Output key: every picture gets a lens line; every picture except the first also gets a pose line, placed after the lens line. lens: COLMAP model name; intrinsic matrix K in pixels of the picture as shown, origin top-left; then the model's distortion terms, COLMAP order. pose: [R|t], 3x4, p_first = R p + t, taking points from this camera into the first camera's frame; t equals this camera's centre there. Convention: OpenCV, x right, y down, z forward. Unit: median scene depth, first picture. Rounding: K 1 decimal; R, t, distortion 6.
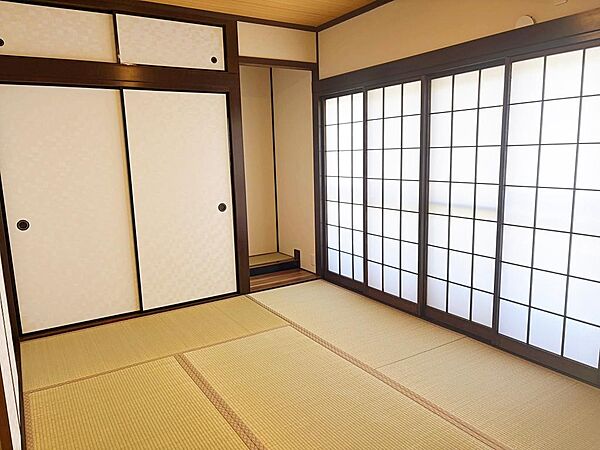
lens RADIAL K [[463.4, 0, 293.9], [0, 463.4, 226.2], [0, 0, 1]] dist [0.035554, -0.006650]
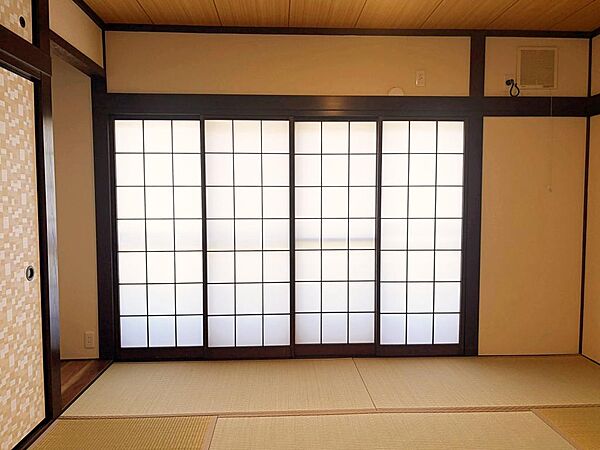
lens RADIAL K [[463.4, 0, 297.3], [0, 463.4, 227.4], [0, 0, 1]] dist [0.035554, -0.006650]
pose [[0.474144, -0.018099, 0.880261, -0.594229], [0.130925, 0.990122, -0.050163, -0.026498], [-0.870659, 0.139033, 0.471830, 0.517701]]
